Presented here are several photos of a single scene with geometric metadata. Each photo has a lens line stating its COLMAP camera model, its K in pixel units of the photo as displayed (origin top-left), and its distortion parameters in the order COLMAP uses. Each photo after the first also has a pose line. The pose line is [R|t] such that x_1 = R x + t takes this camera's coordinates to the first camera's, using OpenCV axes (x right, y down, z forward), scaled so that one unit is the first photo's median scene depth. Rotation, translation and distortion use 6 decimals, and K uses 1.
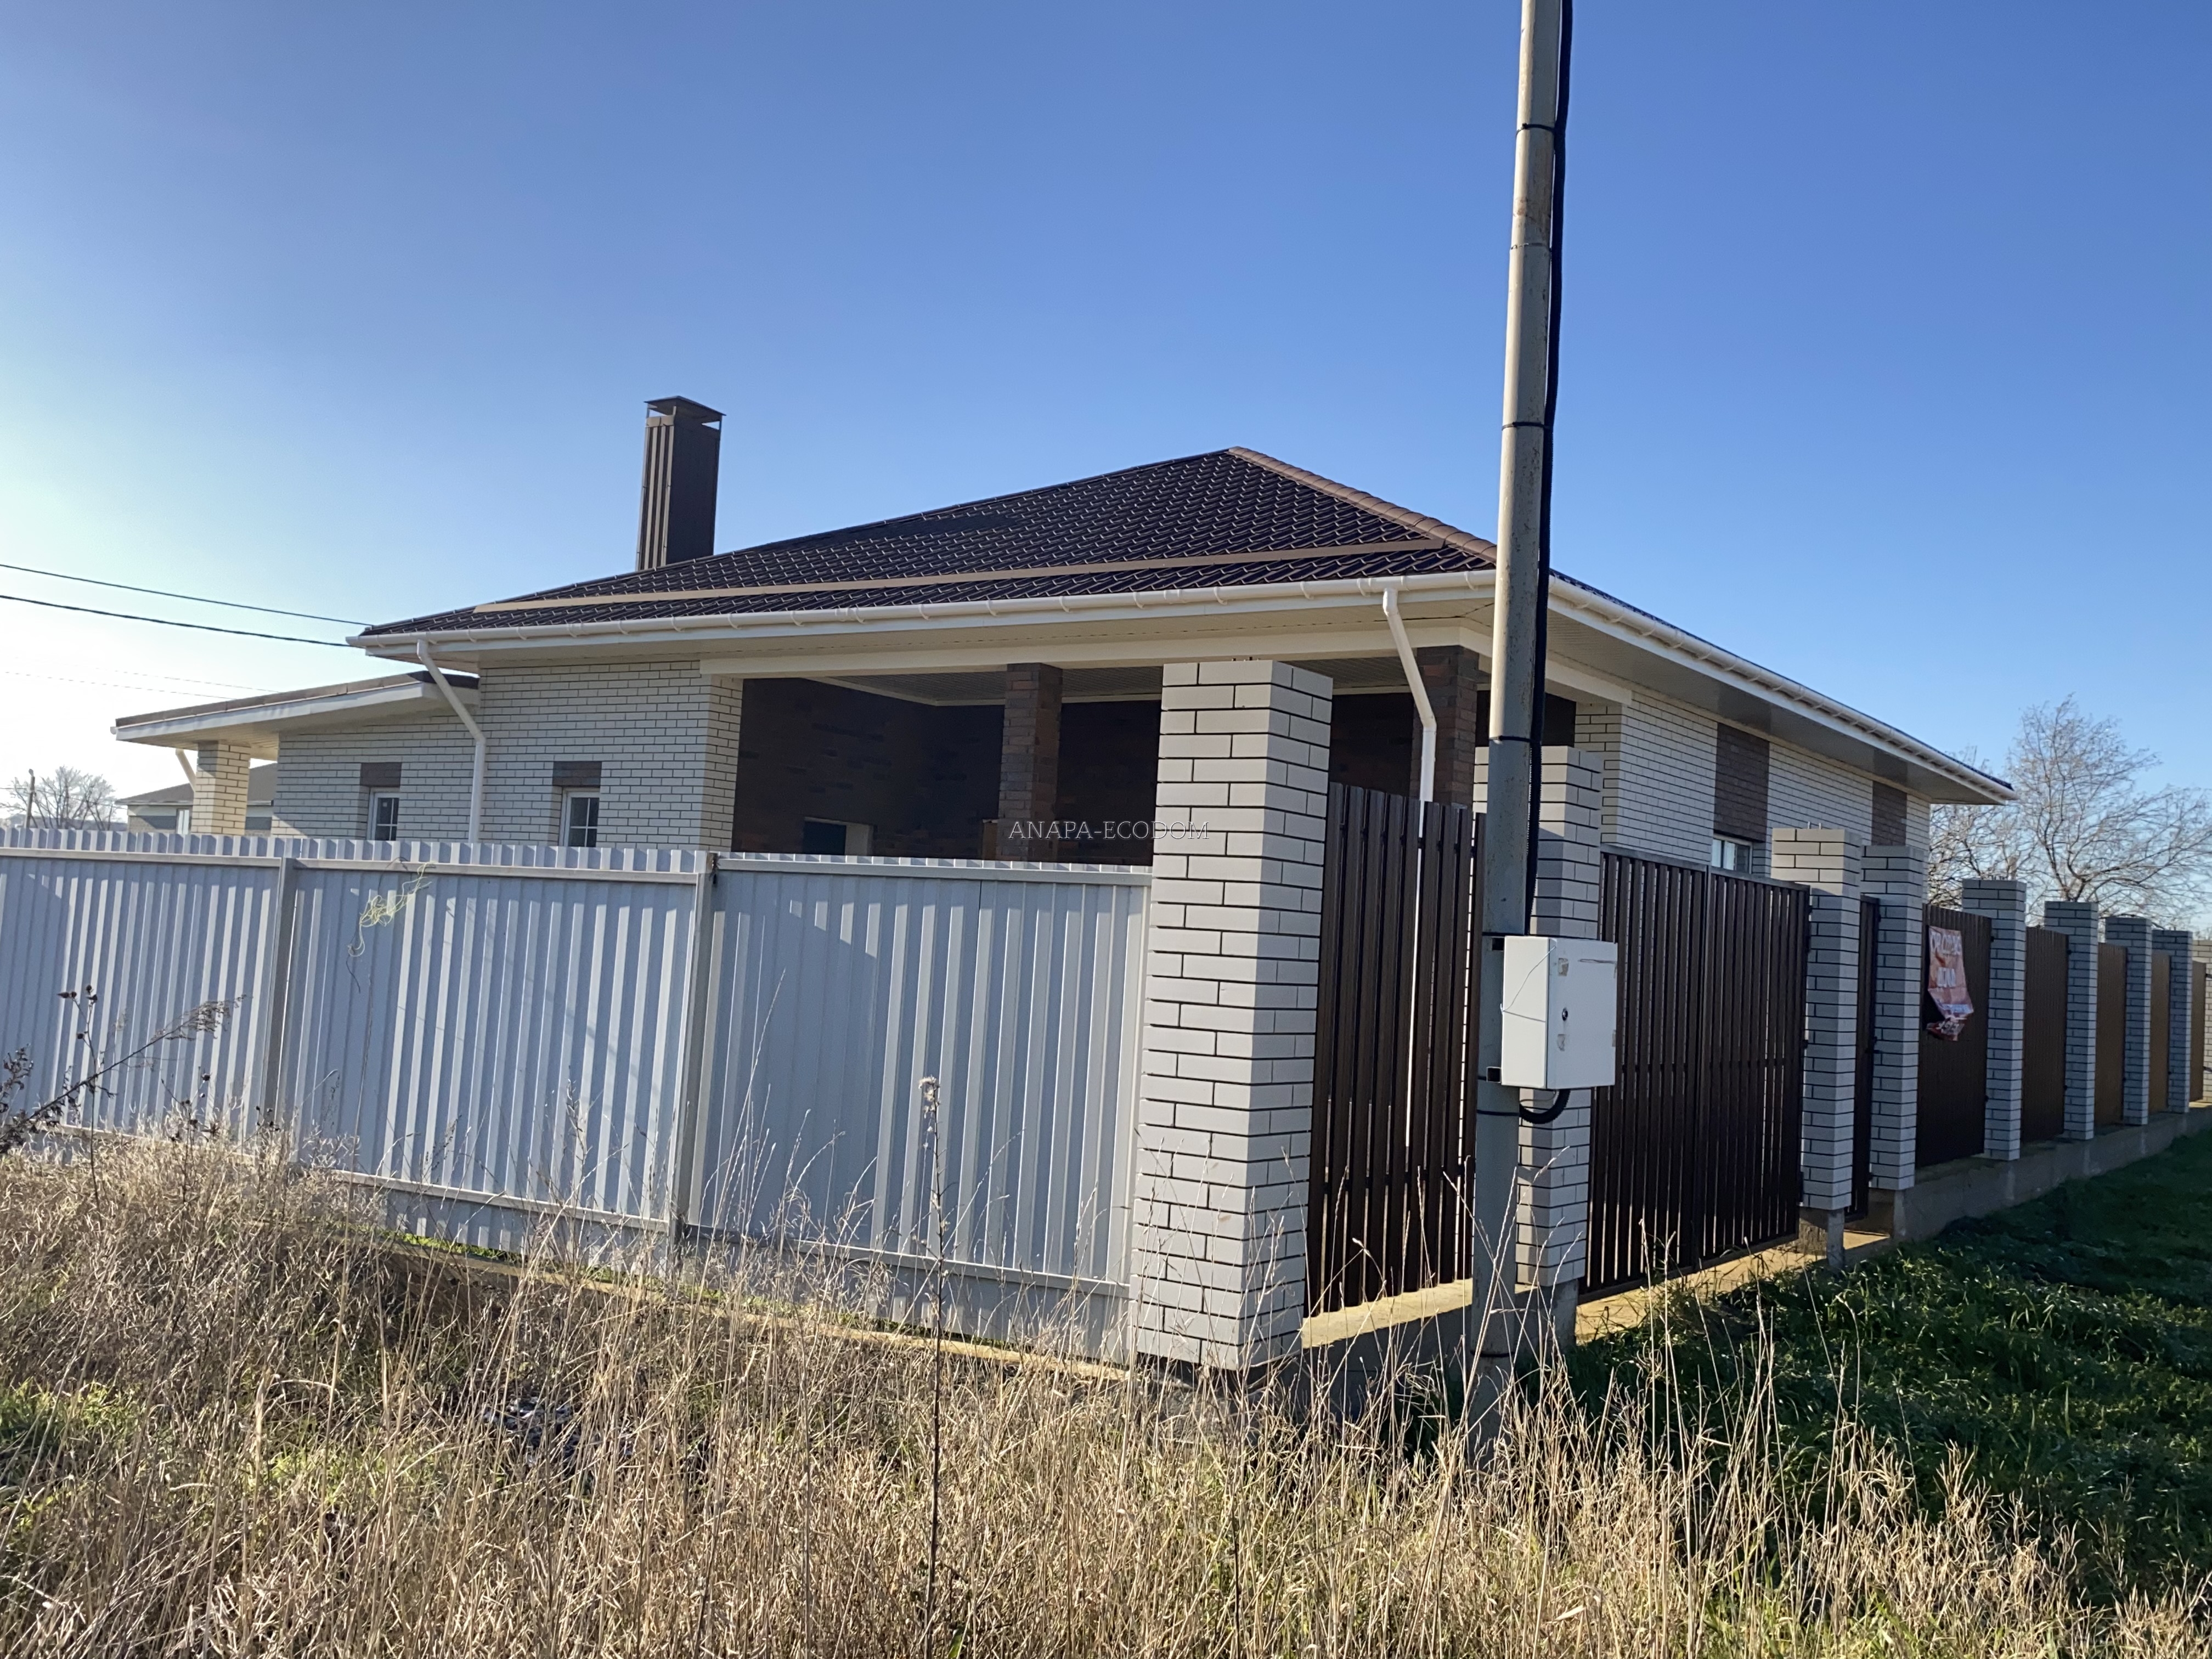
lens RADIAL K [[2052.9, 0, 1106.0], [0, 2052.9, 826.2], [0, 0, 1]] dist [0.000239, -0.000275]
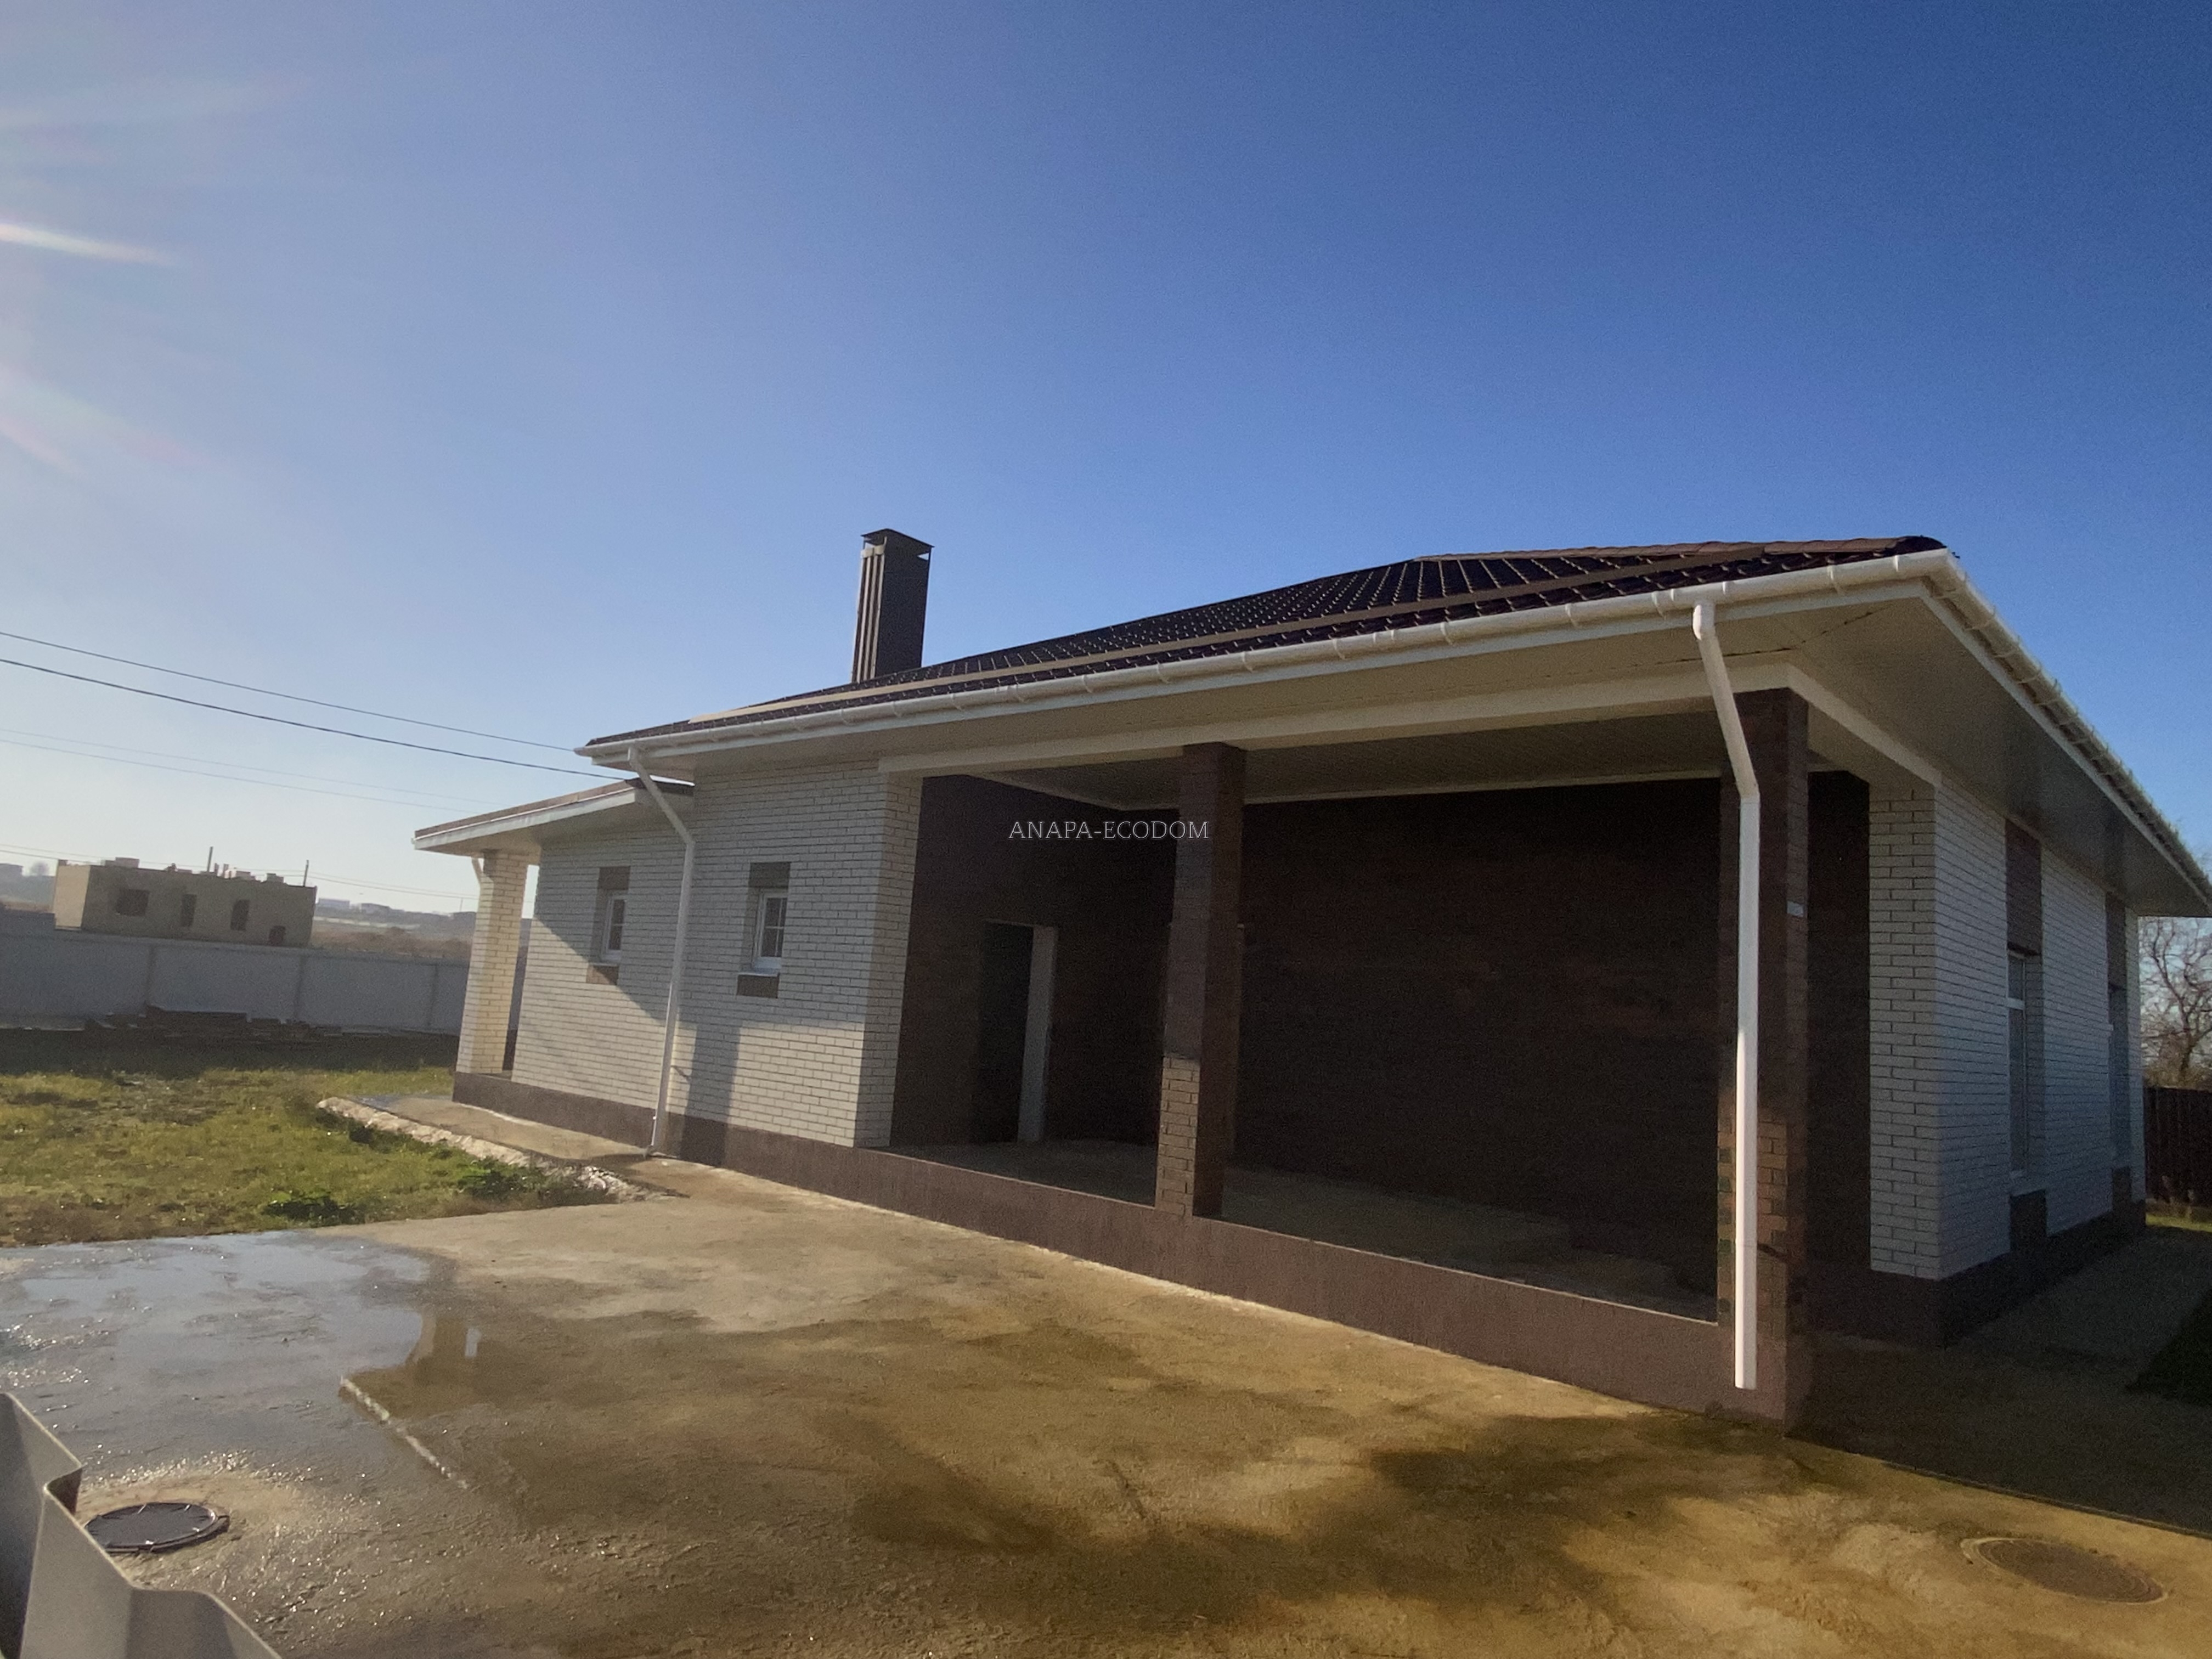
lens RADIAL K [[1379.7, 0, 1106.0], [0, 1379.7, 829.5], [0, 0, 1]] dist [0.077367, 0.000133]
pose [[0.992038, -0.006262, -0.125783, -0.005033], [-0.002139, 0.997781, -0.066549, -0.002402], [0.125920, 0.066288, 0.989823, 0.327165]]
